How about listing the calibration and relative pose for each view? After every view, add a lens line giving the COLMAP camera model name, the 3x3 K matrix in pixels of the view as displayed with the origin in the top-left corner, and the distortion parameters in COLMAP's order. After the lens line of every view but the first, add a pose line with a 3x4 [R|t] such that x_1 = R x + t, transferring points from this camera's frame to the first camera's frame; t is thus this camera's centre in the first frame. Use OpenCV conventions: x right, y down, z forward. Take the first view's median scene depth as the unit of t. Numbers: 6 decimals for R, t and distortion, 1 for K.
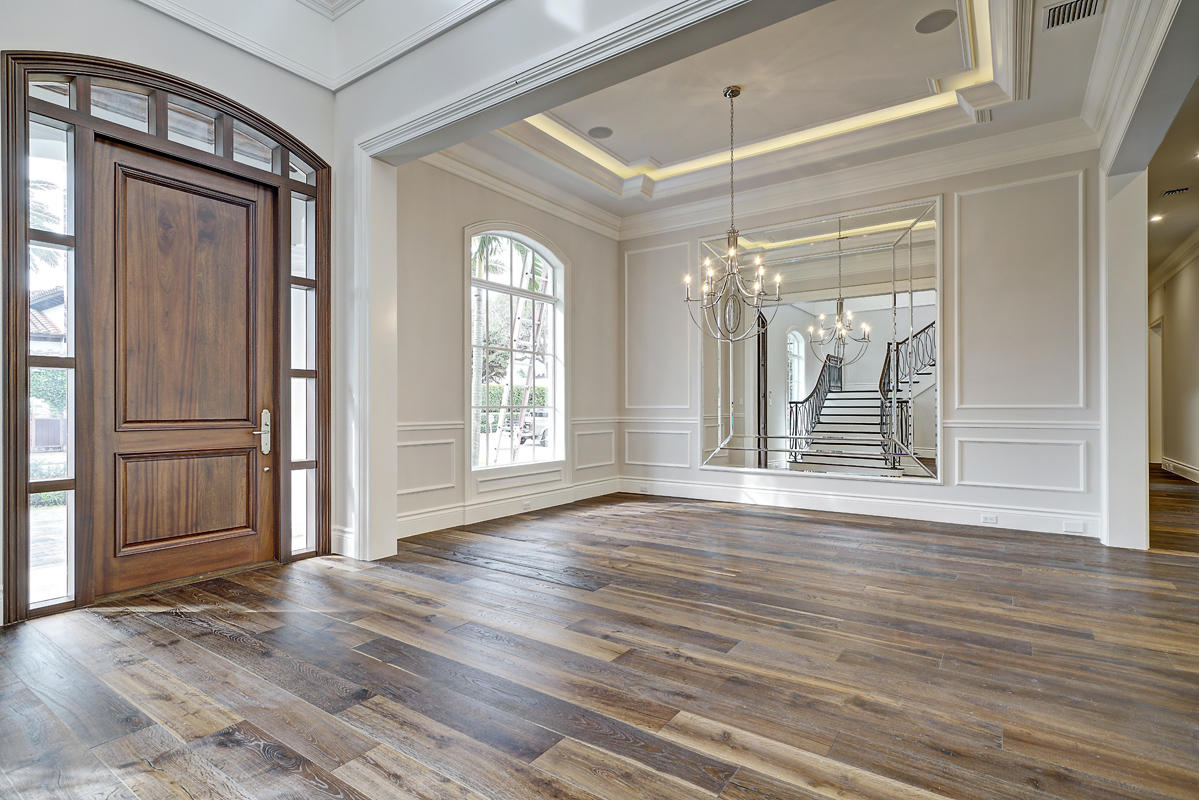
lens RADIAL K [[595.7, 0, 599.5], [0, 595.7, 400.0], [0, 0, 1]] dist [0.013995, 0.000541]
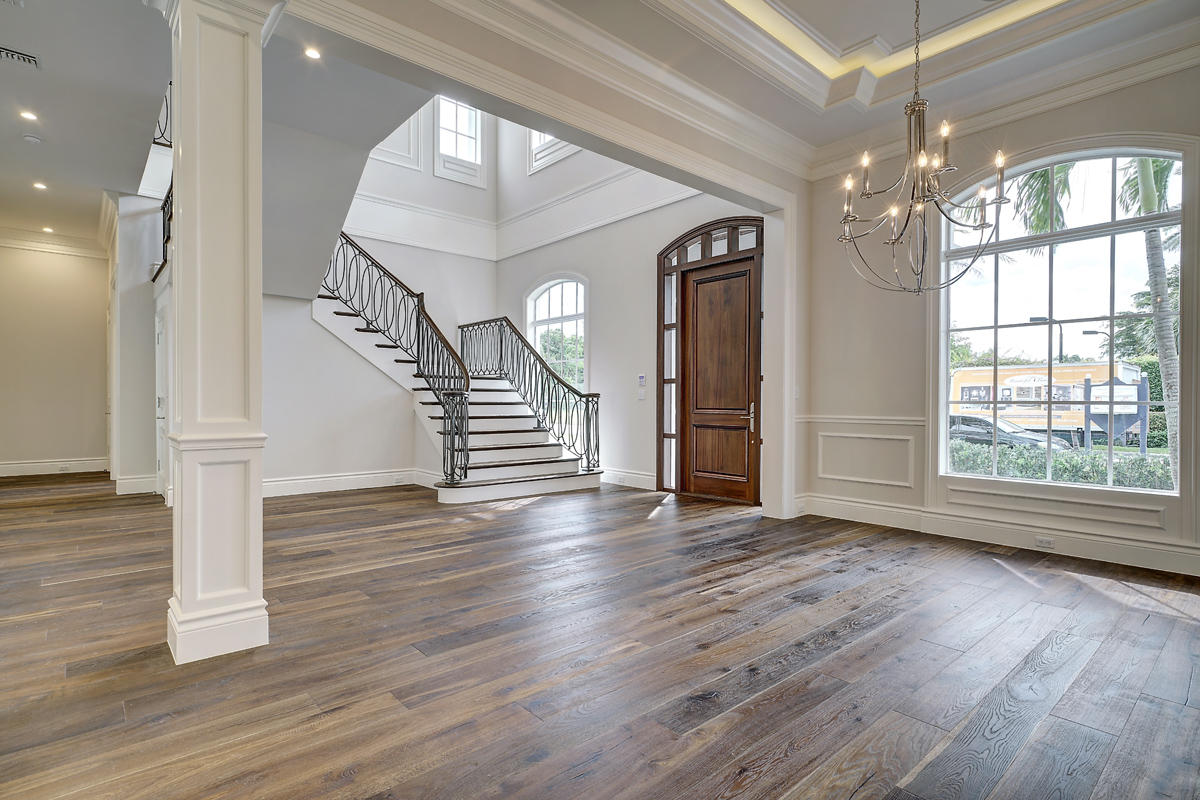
lens RADIAL K [[596.2, 0, 600.0], [0, 596.2, 400.0], [0, 0, 1]] dist [0.013995, 0.000541]
pose [[-0.237147, -0.003576, -0.971467, 1.137338], [0.005097, 0.999975, -0.004925, 0.015940], [0.971460, -0.006120, -0.237123, 1.087739]]
